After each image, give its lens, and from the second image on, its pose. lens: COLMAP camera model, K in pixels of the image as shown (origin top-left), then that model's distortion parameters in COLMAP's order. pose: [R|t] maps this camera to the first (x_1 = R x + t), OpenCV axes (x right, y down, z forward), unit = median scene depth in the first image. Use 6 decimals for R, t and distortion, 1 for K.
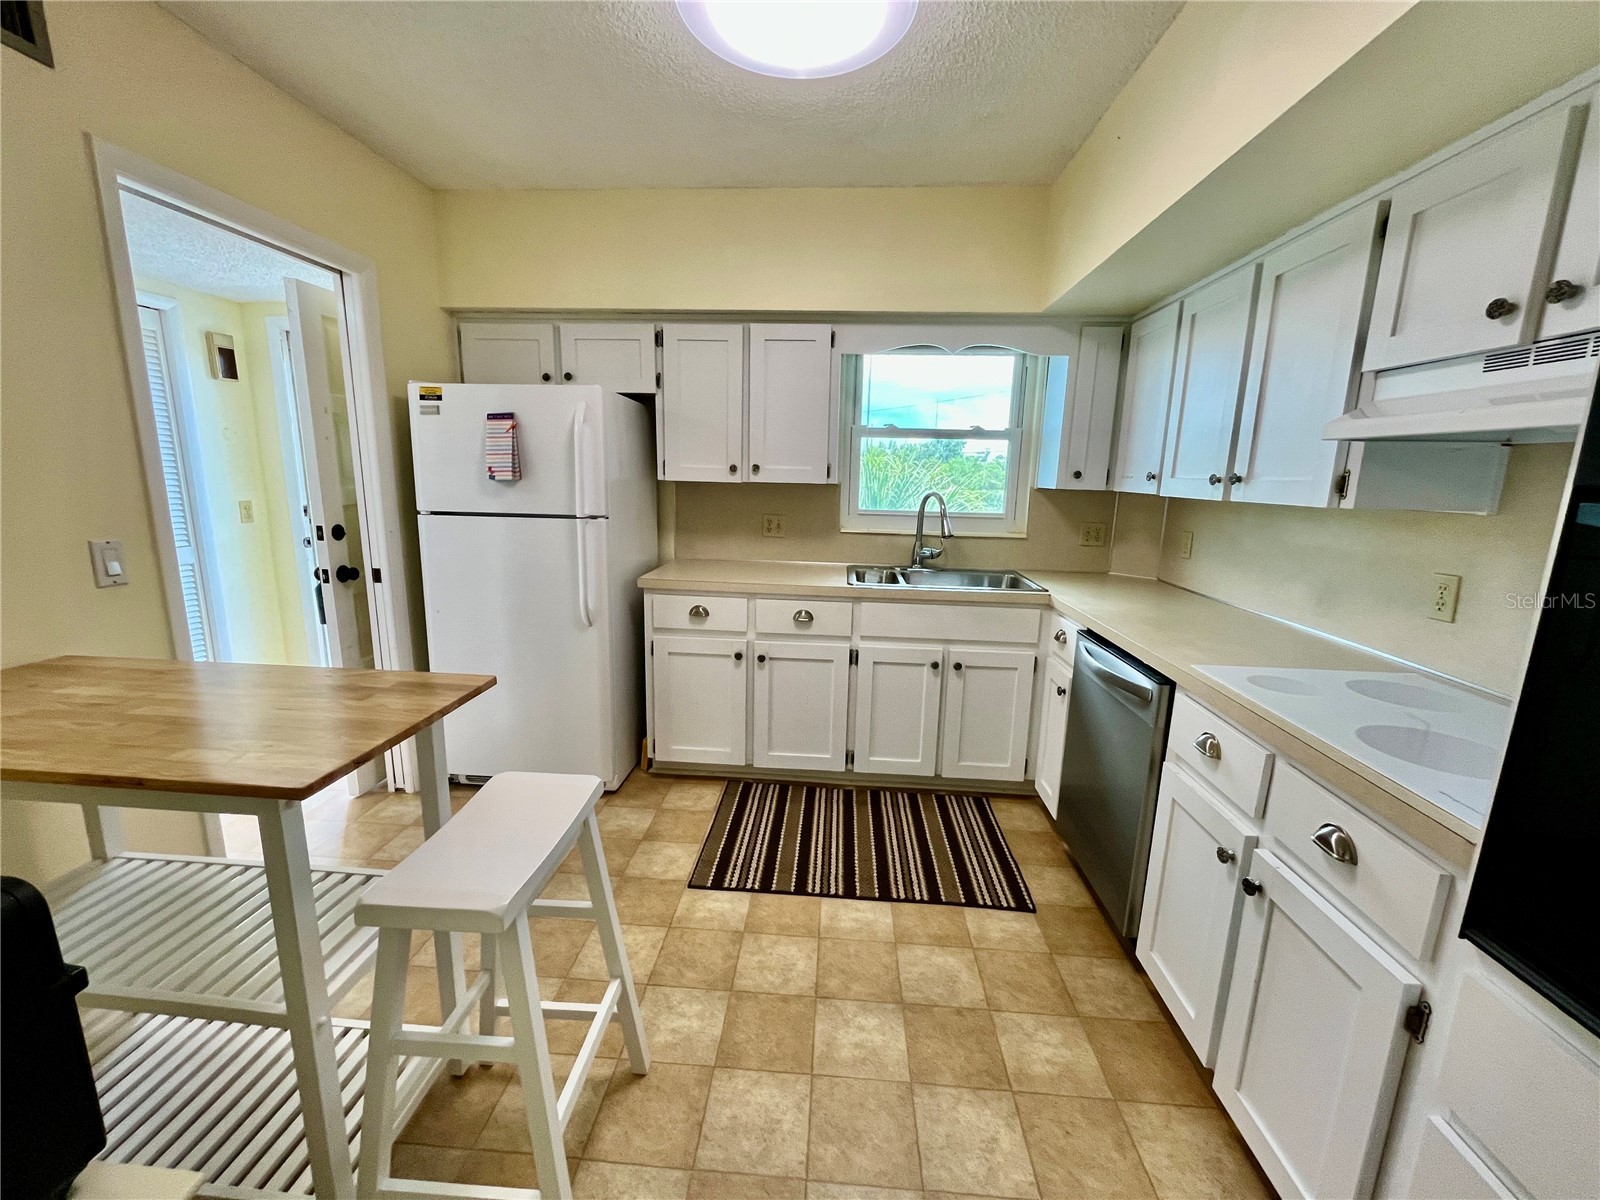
lens RADIAL K [[647.0, 0, 796.9], [0, 647.0, 597.0], [0, 0, 1]] dist [-0.002331, -0.000620]
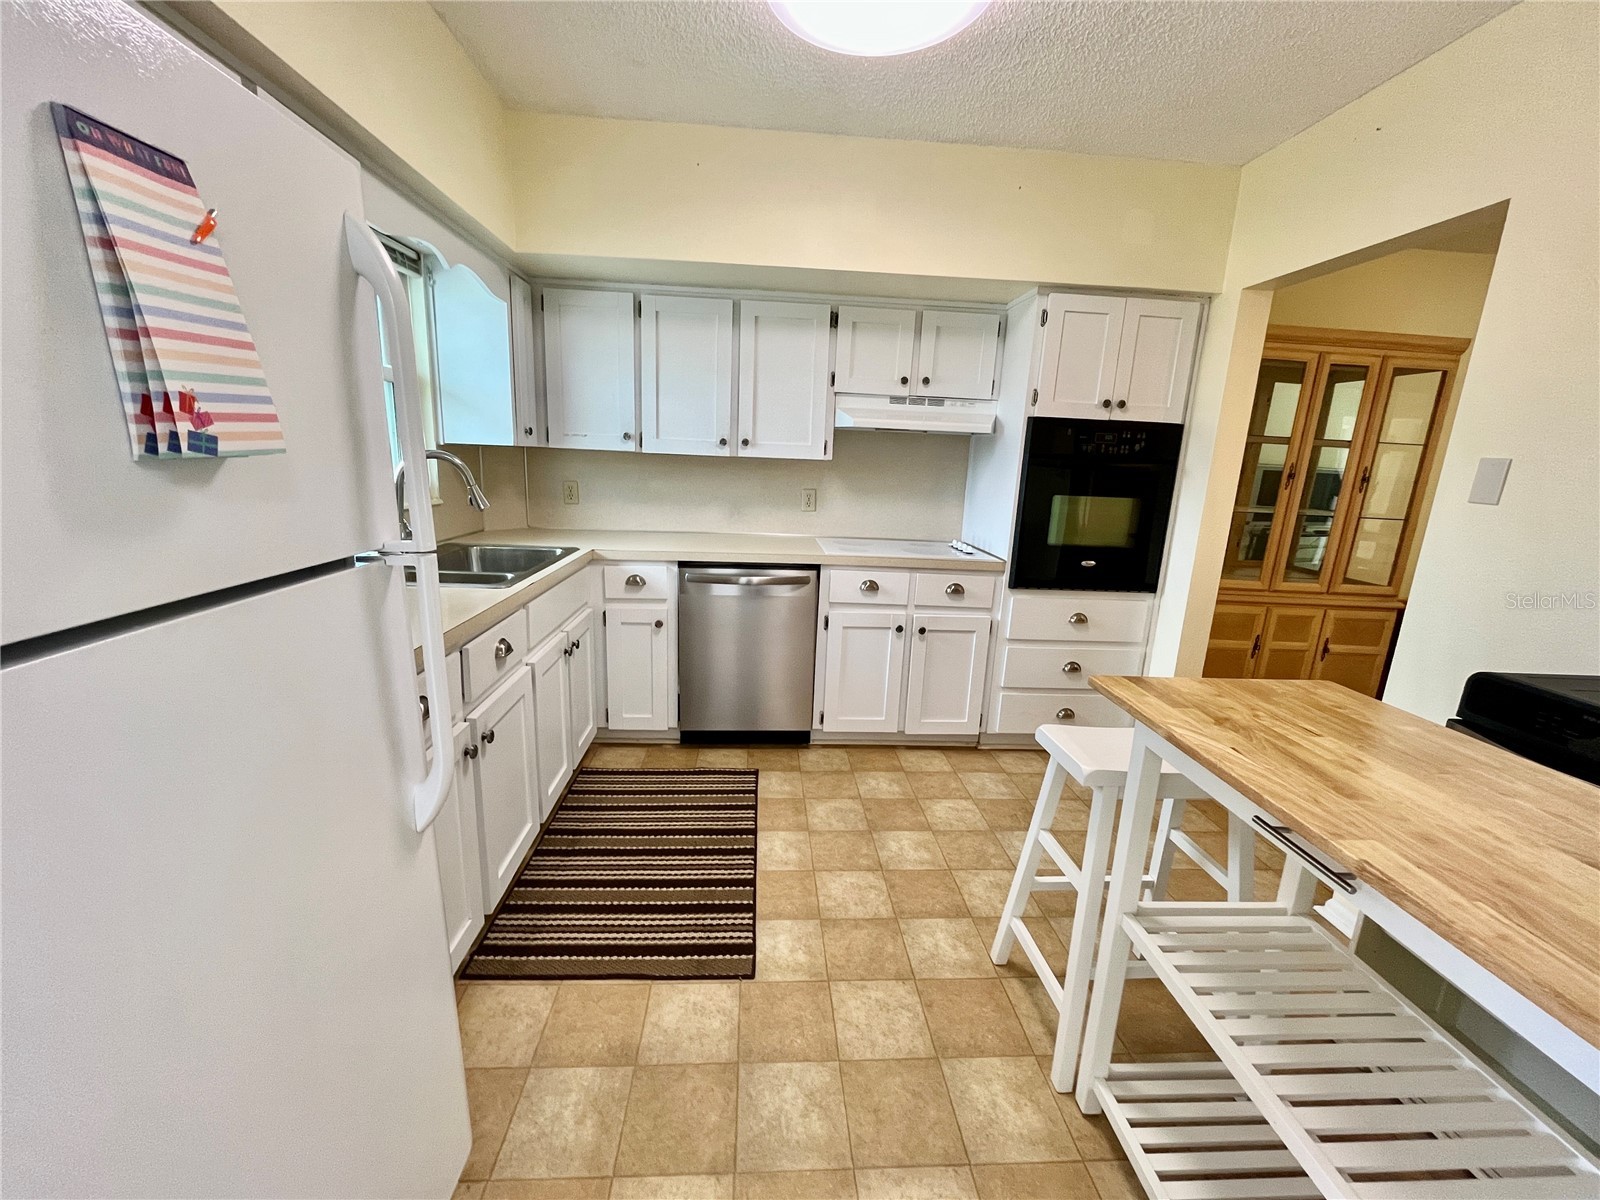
lens RADIAL K [[647.0, 0, 796.9], [0, 647.0, 597.0], [0, 0, 1]] dist [-0.002331, -0.000620]
pose [[-0.126561, -0.240748, 0.962301, -0.686459], [0.147341, 0.954778, 0.258244, -0.154385], [-0.980955, 0.174470, -0.085365, 0.789282]]
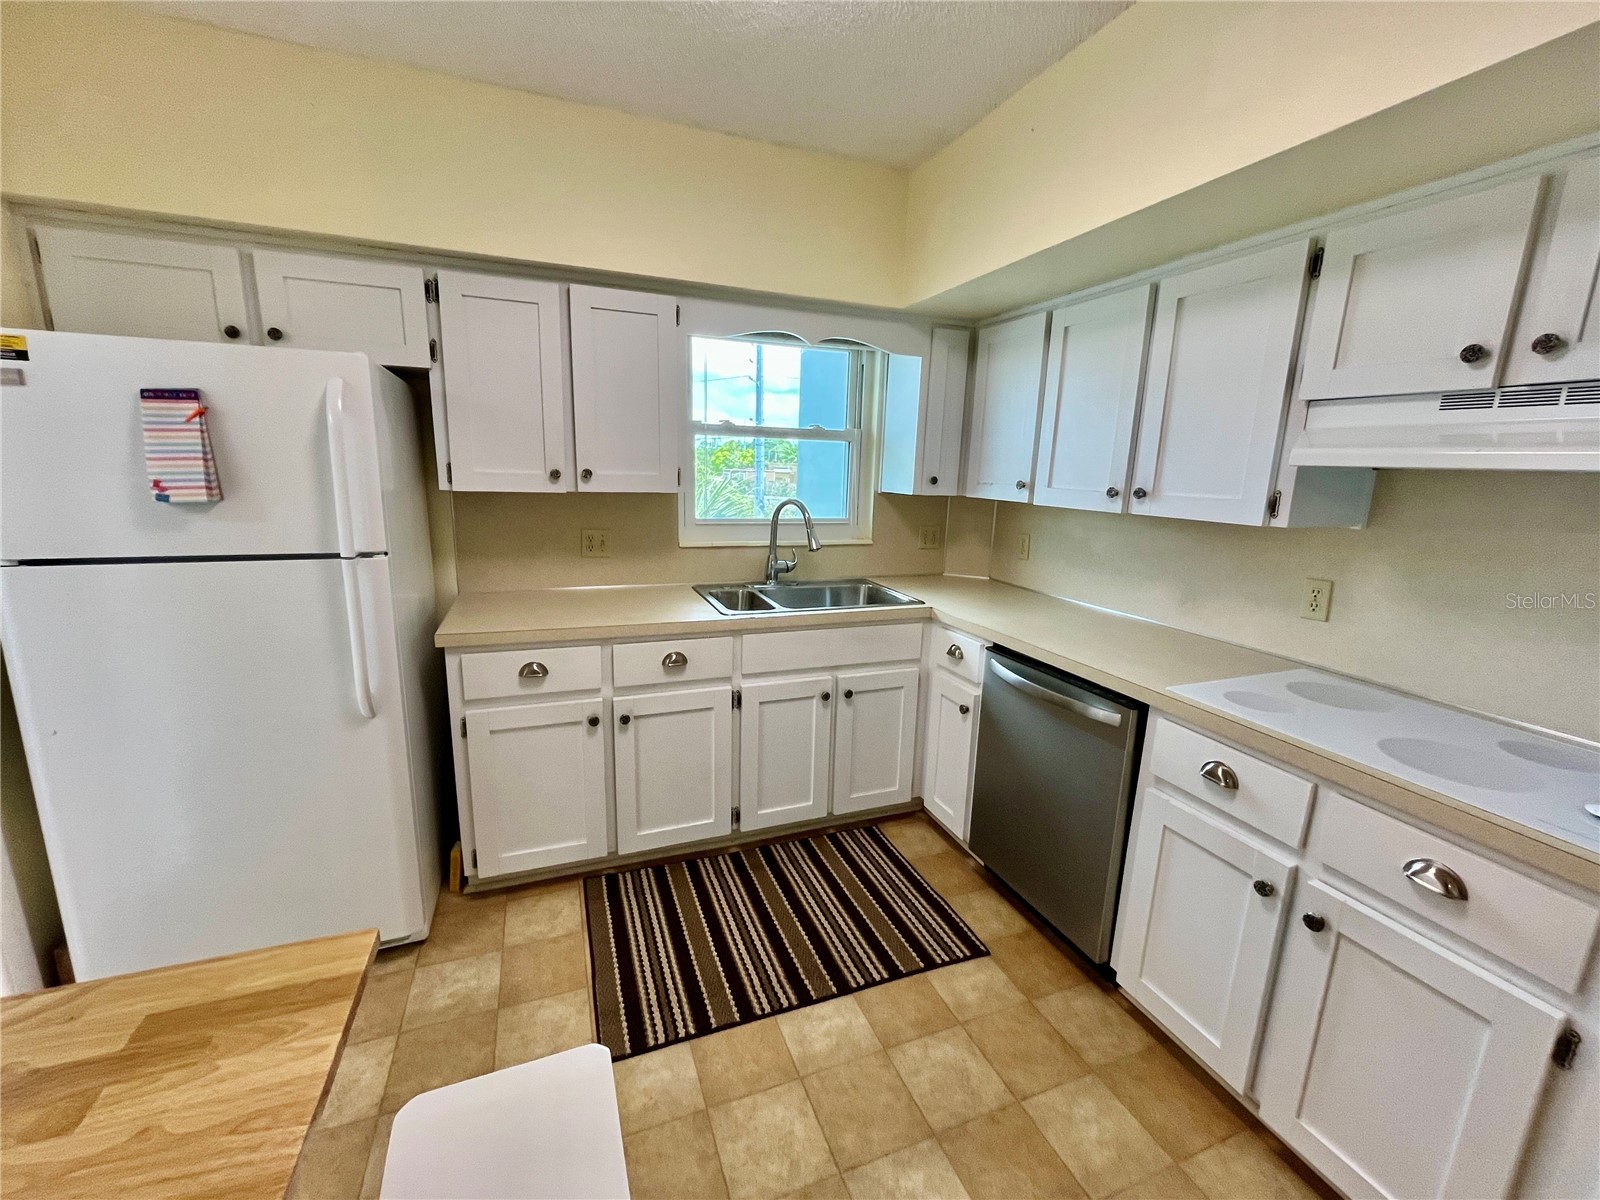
lens RADIAL K [[647.0, 0, 796.9], [0, 647.0, 597.0], [0, 0, 1]] dist [-0.002331, -0.000620]
pose [[0.905289, -0.083208, 0.416567, -0.191050], [0.073705, 0.996522, 0.038874, -0.071975], [-0.418352, -0.004489, 0.908274, 0.213640]]
